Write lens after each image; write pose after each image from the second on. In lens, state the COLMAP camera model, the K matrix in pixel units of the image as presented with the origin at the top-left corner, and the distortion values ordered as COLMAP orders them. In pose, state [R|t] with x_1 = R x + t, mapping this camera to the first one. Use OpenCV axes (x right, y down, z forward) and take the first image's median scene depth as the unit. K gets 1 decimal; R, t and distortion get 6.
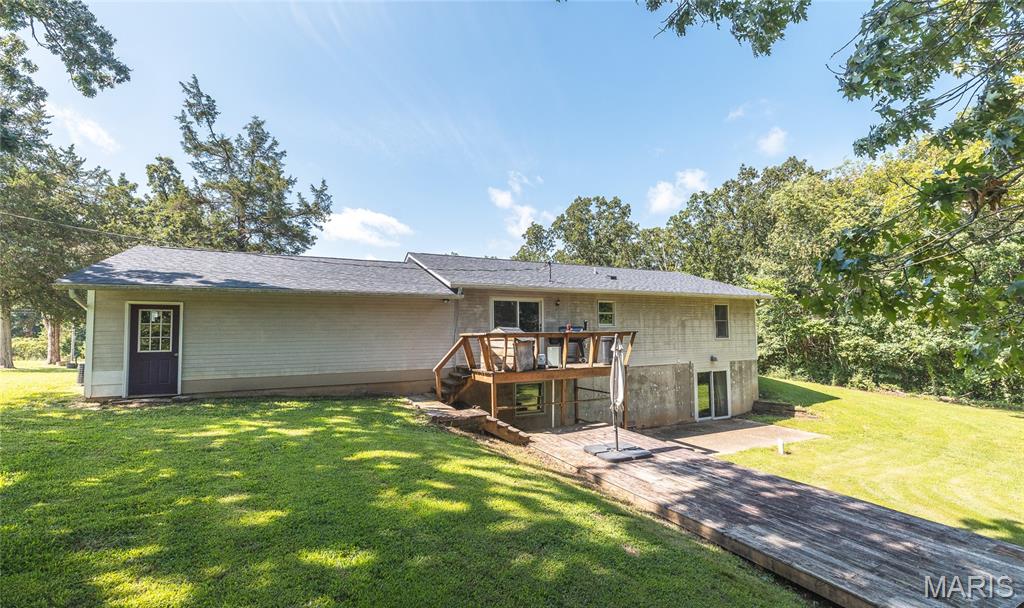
lens RADIAL K [[475.0, 0, 512.0], [0, 475.0, 304.0], [0, 0, 1]] dist [-0.004068, -0.000132]
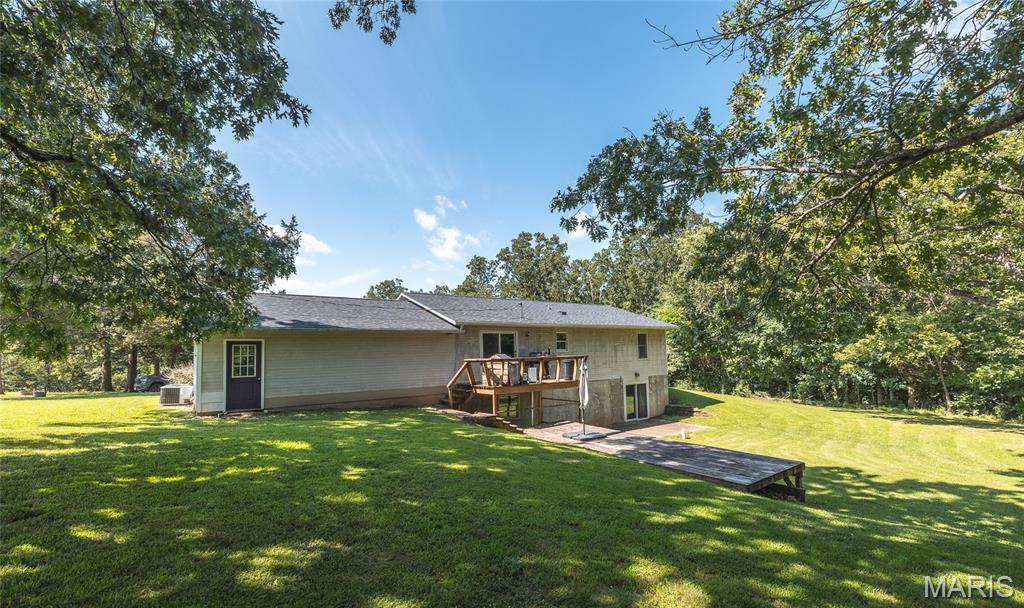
lens RADIAL K [[514.2, 0, 512.0], [0, 514.2, 304.0], [0, 0, 1]] dist [-0.000872, -0.000077]
pose [[0.982427, 0.005685, 0.186560, -0.206301], [0.000171, 0.999508, -0.031360, -0.040247], [-0.186646, 0.030841, 0.981943, -0.387296]]
